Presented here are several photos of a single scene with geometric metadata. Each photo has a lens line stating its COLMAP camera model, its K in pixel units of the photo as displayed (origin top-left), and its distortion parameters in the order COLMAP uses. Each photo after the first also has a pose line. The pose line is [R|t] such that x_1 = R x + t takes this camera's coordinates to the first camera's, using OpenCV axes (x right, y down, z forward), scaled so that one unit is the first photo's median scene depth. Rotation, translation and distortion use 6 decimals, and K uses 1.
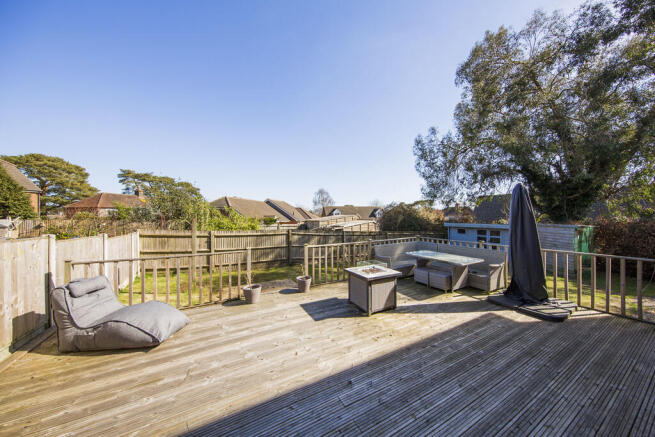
lens RADIAL K [[213.2, 0, 327.5], [0, 213.2, 218.5], [0, 0, 1]] dist [0.000165, -0.000028]
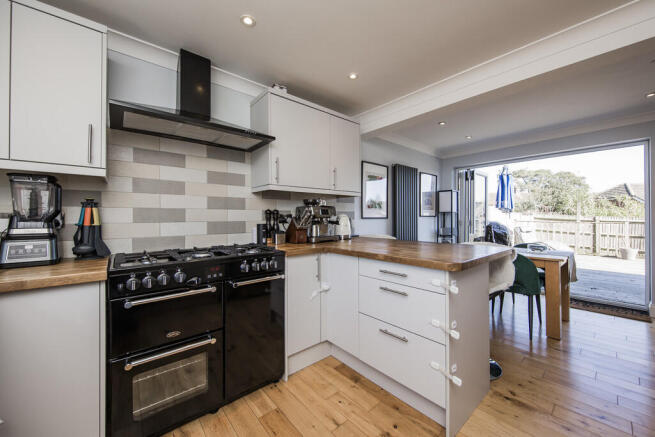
lens RADIAL K [[263.2, 0, 327.5], [0, 263.2, 218.5], [0, 0, 1]] dist [-0.000772, -0.000233]
pose [[0.253159, 0.006051, -0.967406, 0.247096], [-0.009659, 0.999946, 0.003727, 0.045686], [0.967376, 0.008401, 0.253204, -0.407518]]
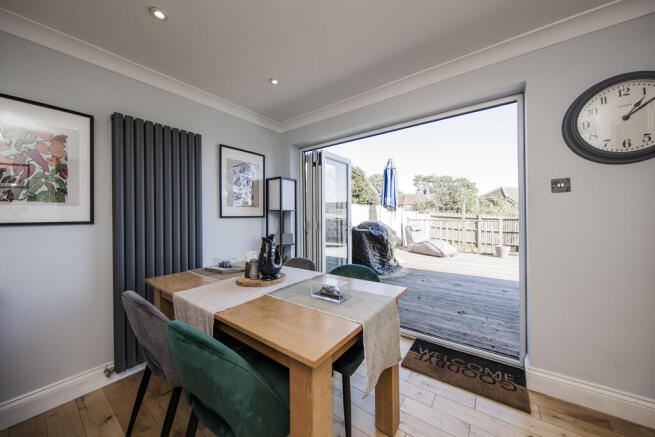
lens RADIAL K [[229.9, 0, 330.6], [0, 229.9, 215.4], [0, 0, 1]] dist [-0.000763, -0.000019]
pose [[0.445844, 0.002250, -0.895108, 0.150714], [-0.005697, 0.999984, -0.000324, 0.041547], [0.895093, 0.005244, 0.445849, -0.205396]]
